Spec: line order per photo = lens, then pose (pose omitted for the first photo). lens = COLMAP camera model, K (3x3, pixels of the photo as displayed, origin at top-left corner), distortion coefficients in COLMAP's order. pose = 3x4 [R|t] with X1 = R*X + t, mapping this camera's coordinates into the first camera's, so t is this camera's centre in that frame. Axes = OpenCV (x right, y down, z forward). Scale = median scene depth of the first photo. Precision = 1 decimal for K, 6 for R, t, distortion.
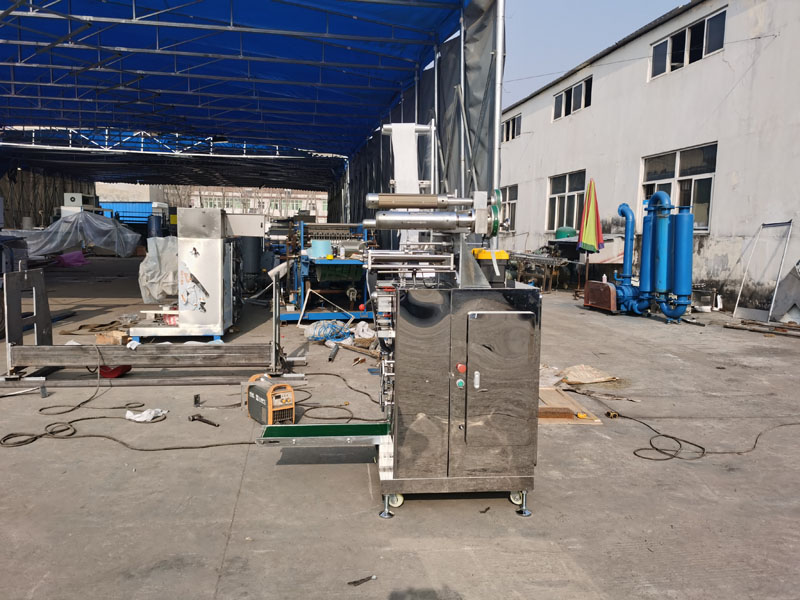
lens RADIAL K [[617.2, 0, 396.0], [0, 617.2, 296.7], [0, 0, 1]] dist [0.063103, -0.088483]
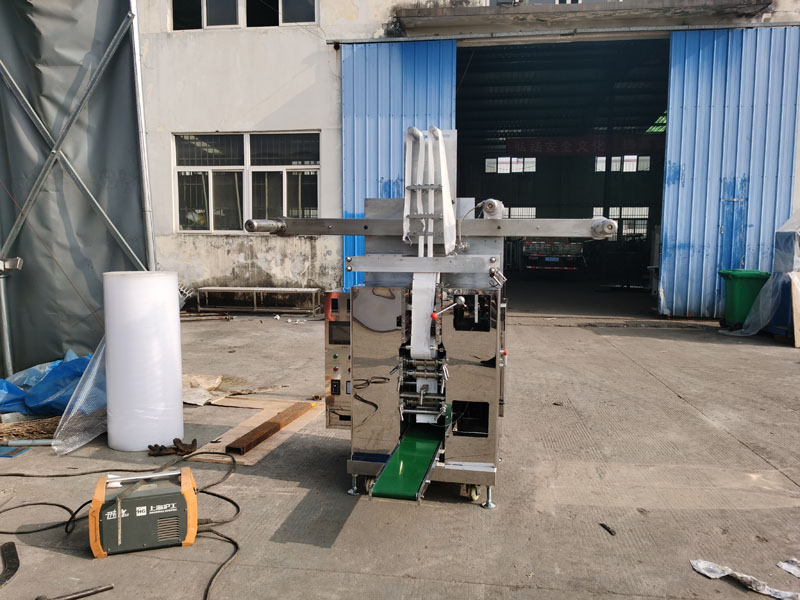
lens RADIAL K [[617.2, 0, 397.8], [0, 617.2, 300.9], [0, 0, 1]] dist [0.063103, -0.088483]
pose [[0.289473, -0.112823, 0.950514, -0.374414], [0.101800, 0.991026, 0.086629, -0.036114], [-0.951758, 0.071685, 0.298360, 0.297215]]
